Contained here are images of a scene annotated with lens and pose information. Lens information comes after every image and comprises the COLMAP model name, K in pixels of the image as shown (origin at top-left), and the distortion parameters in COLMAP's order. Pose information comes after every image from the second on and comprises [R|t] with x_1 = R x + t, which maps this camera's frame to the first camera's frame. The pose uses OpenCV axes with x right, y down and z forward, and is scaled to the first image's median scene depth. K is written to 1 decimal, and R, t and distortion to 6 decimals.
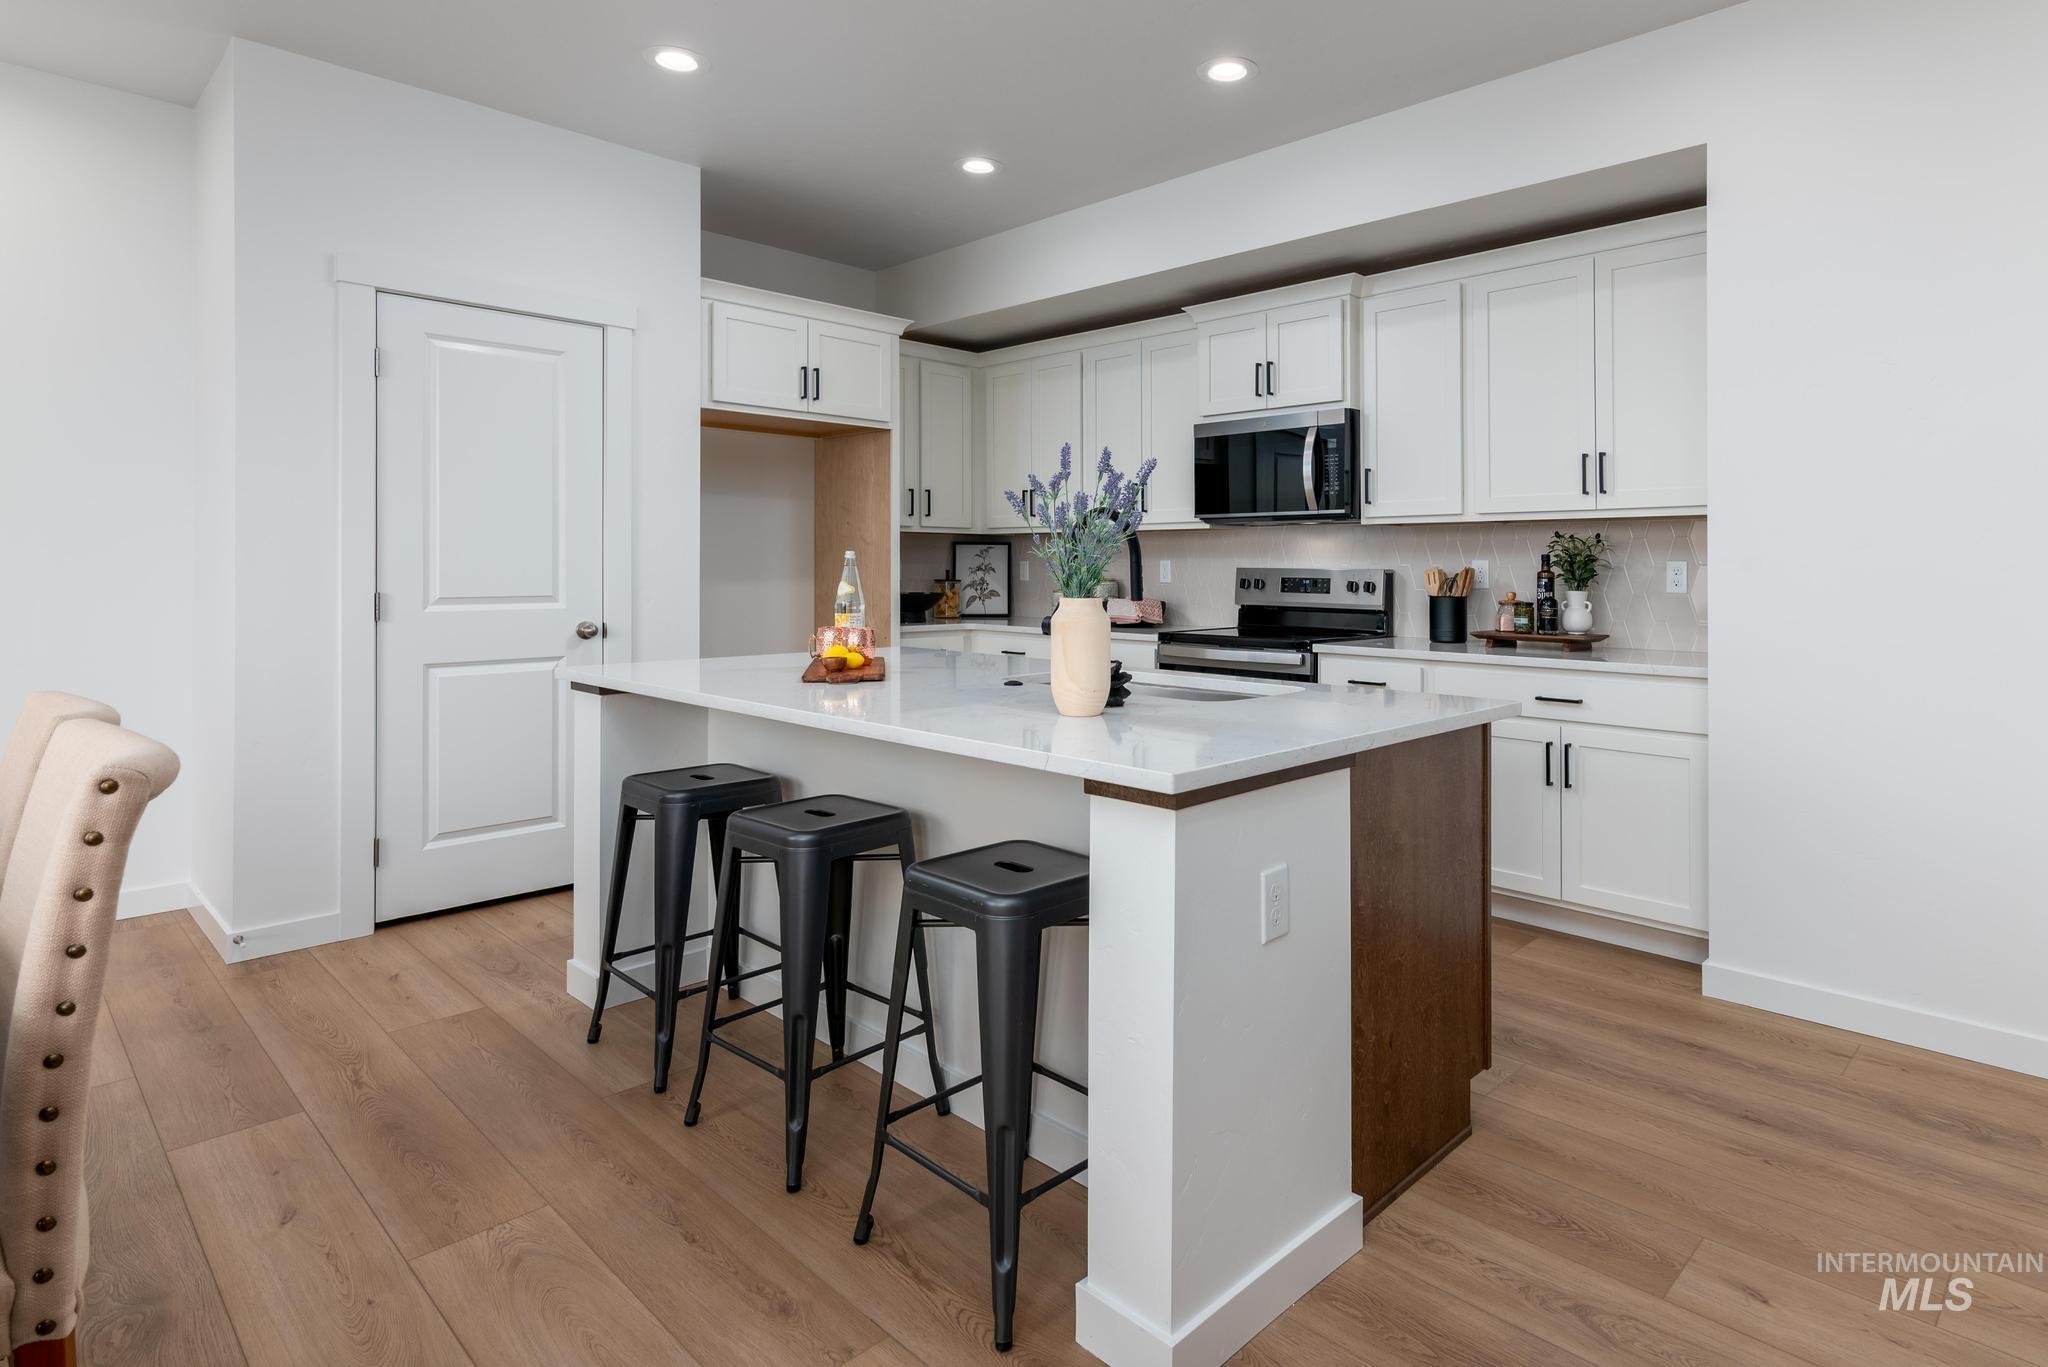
lens RADIAL K [[1110.1, 0, 1112.2], [0, 1110.1, 550.2], [0, 0, 1]] dist [0.009023, -0.000610]
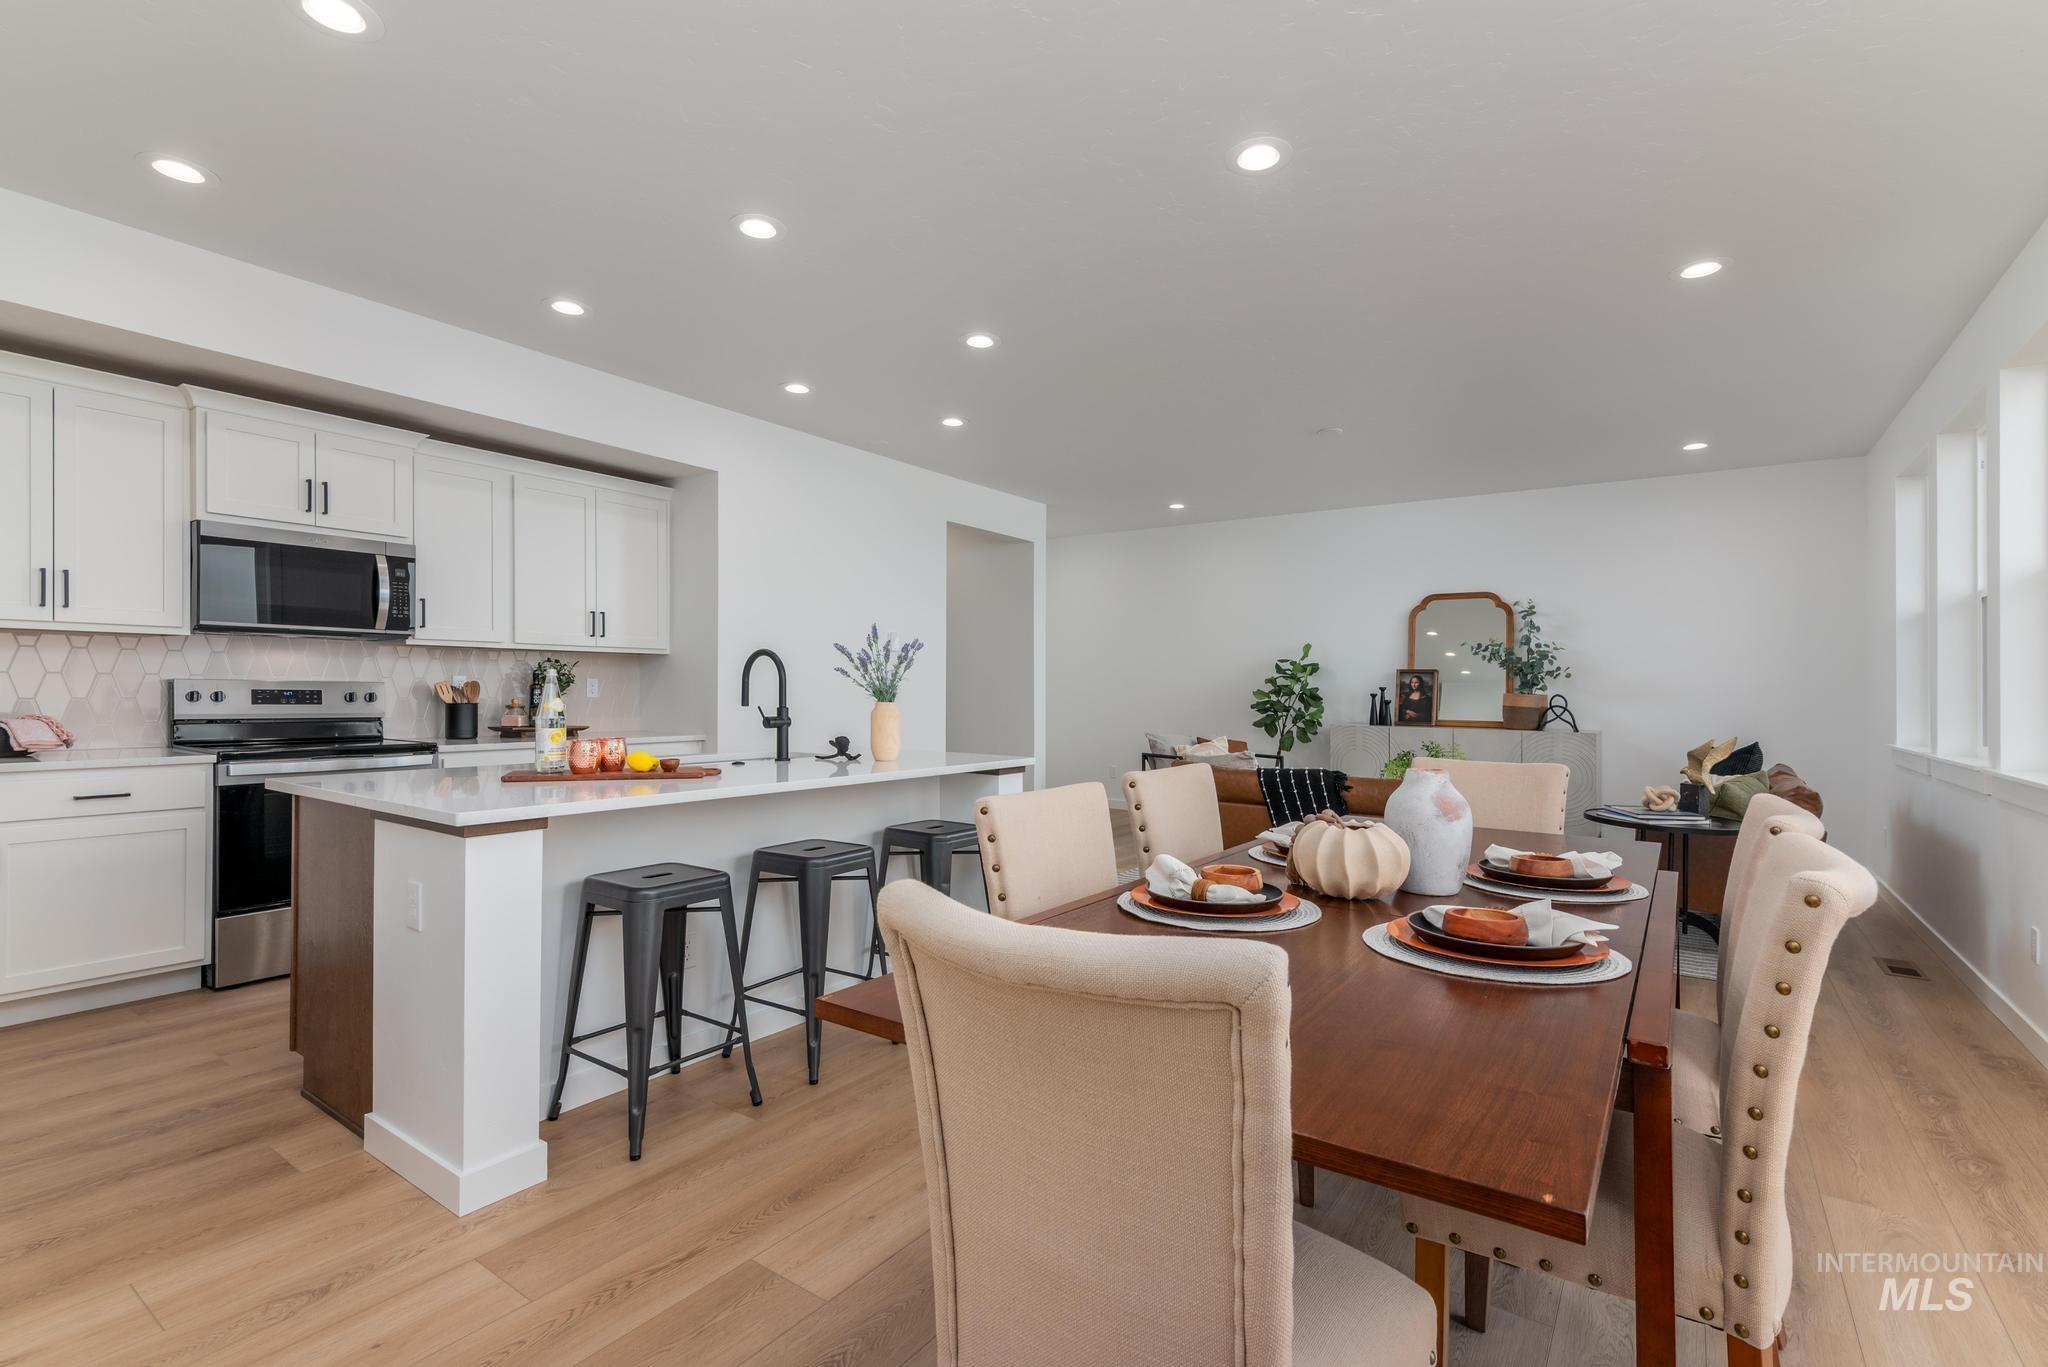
lens RADIAL K [[938.9, 0, 1032.5], [0, 938.9, 693.8], [0, 0, 1]] dist [0.005827, -0.000421]
pose [[-0.154404, -0.011744, 0.987938, -0.870340], [-0.027204, 0.999601, 0.007631, 0.003852], [-0.987633, -0.025697, -0.154662, 0.505962]]
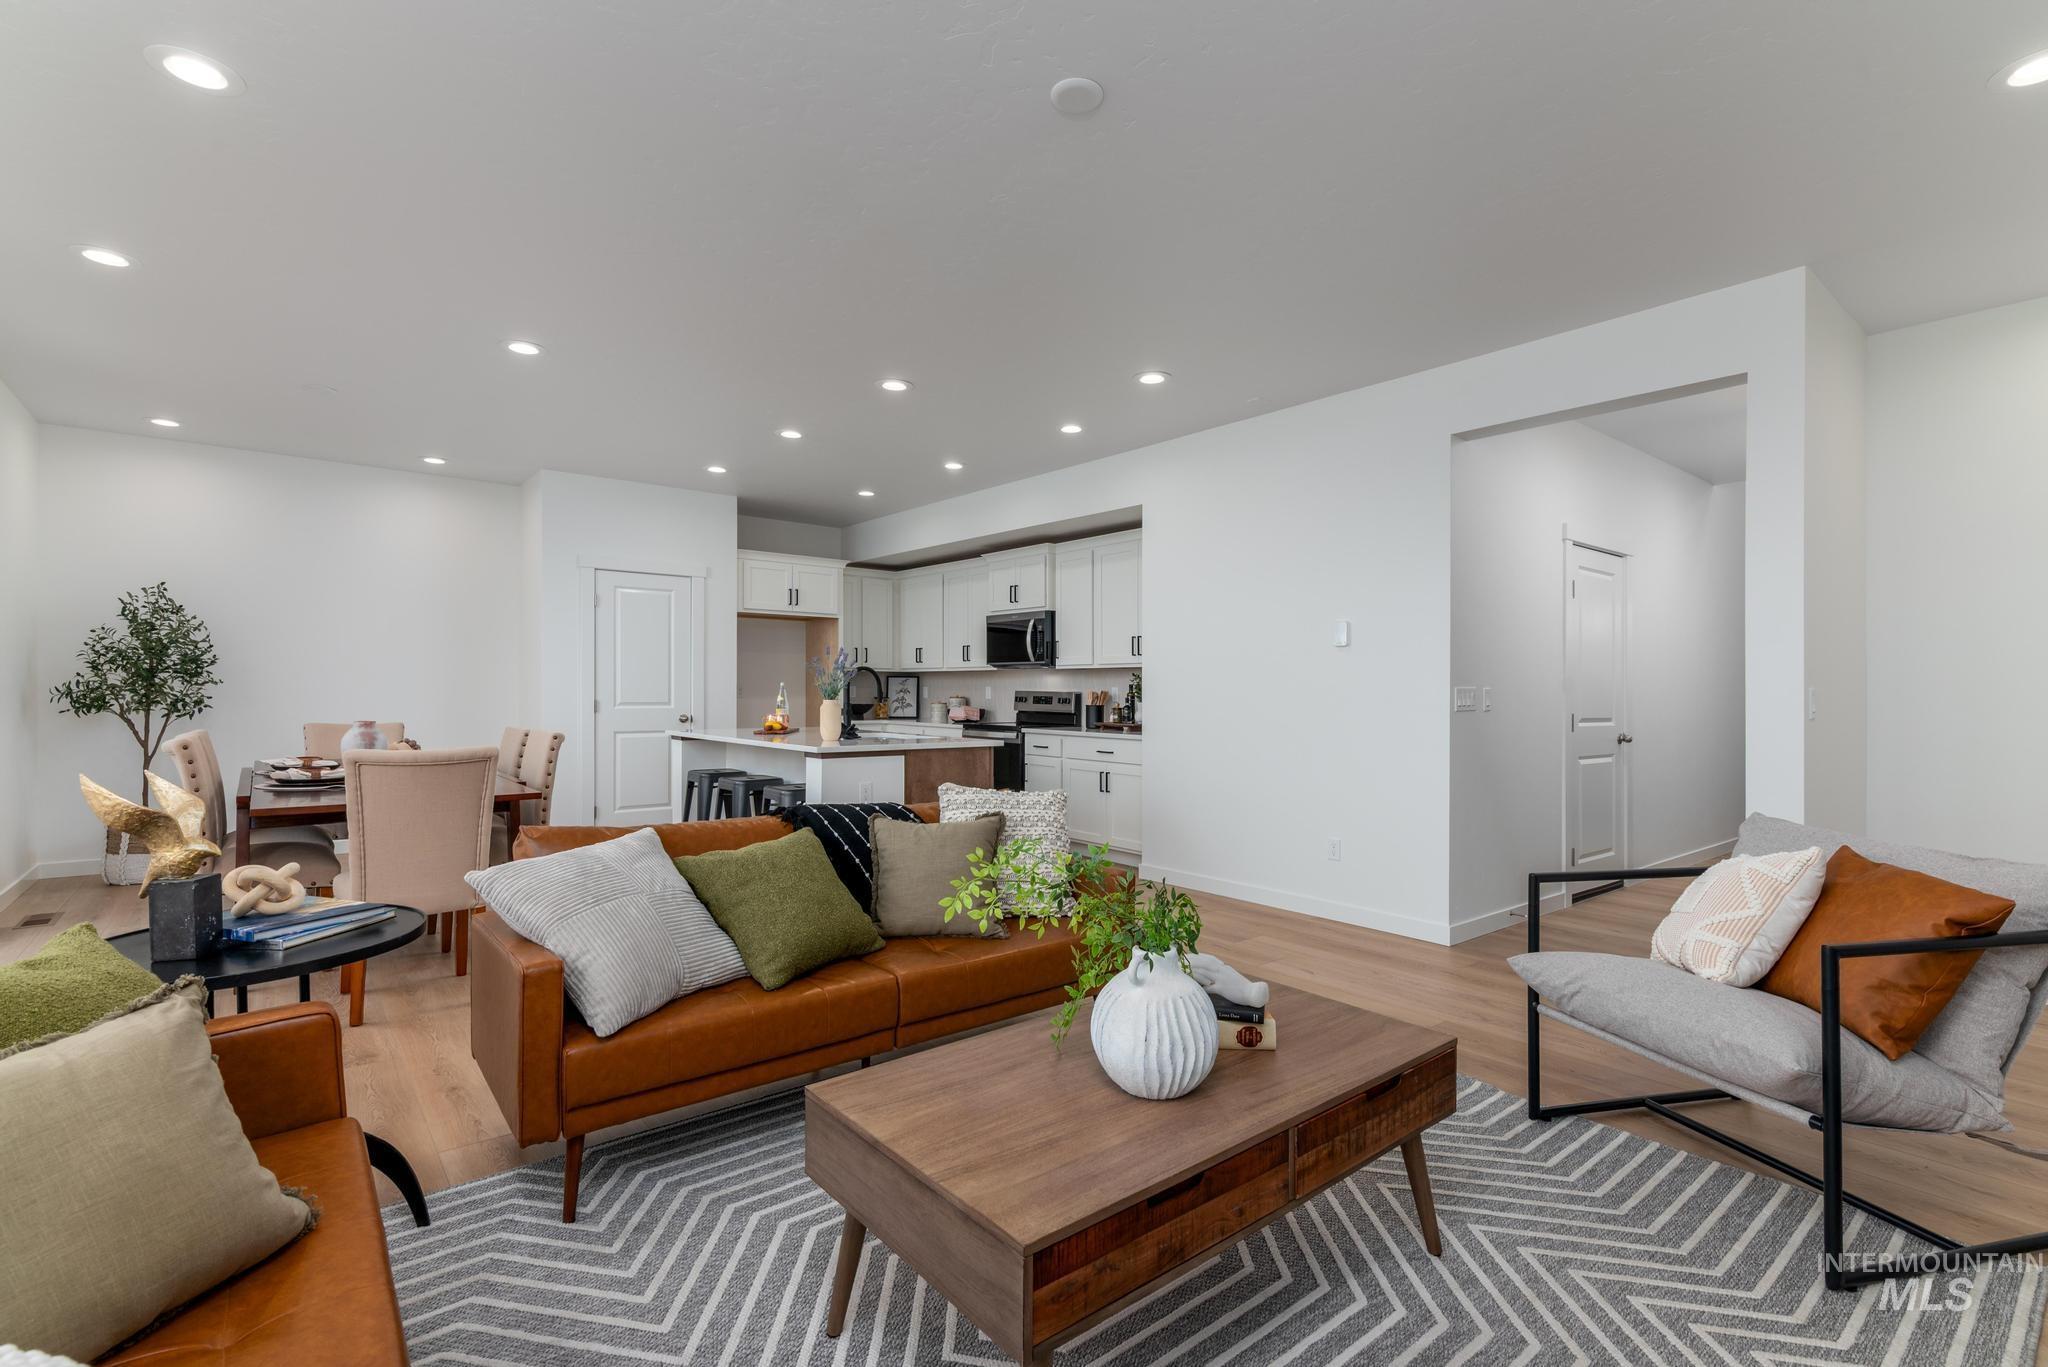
lens RADIAL K [[938.9, 0, 1018.9], [0, 938.9, 686.5], [0, 0, 1]] dist [0.005827, -0.000421]
pose [[0.990555, 0.002682, -0.137090, 0.392112], [-0.001465, 0.999959, 0.008976, -0.006716], [0.137108, -0.008691, 0.990518, -0.667378]]
